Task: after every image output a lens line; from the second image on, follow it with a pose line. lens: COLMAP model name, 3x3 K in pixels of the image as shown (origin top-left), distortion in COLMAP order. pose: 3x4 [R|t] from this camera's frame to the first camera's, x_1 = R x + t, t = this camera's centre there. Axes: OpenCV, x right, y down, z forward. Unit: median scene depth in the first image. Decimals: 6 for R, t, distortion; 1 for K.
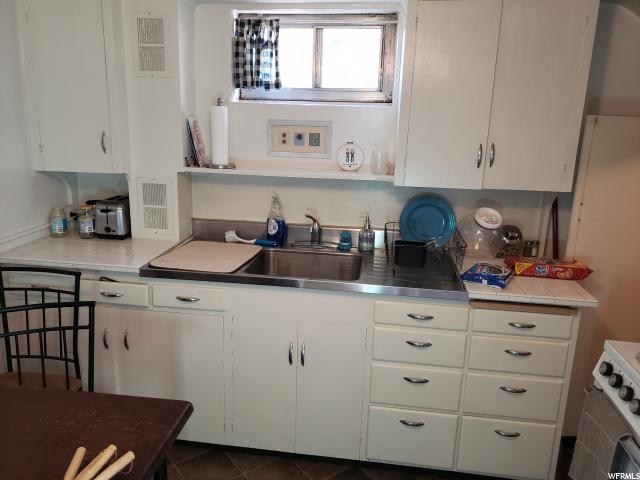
lens RADIAL K [[526.5, 0, 320.0], [0, 526.5, 240.0], [0, 0, 1]] dist [-0.010275, -0.003219]
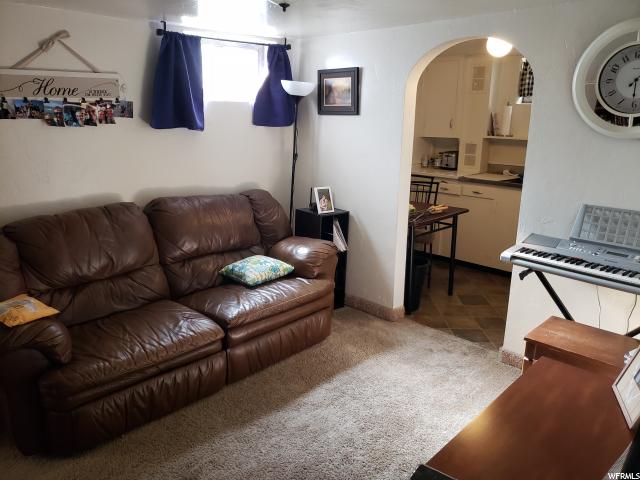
lens RADIAL K [[485.0, 0, 320.0], [0, 485.0, 240.0], [0, 0, 1]] dist [0.003025, -0.000022]
pose [[0.801169, 0.143326, -0.581021, 0.382194], [-0.134176, 0.989200, 0.059000, 0.240833], [0.583202, 0.030690, 0.811747, -0.916667]]
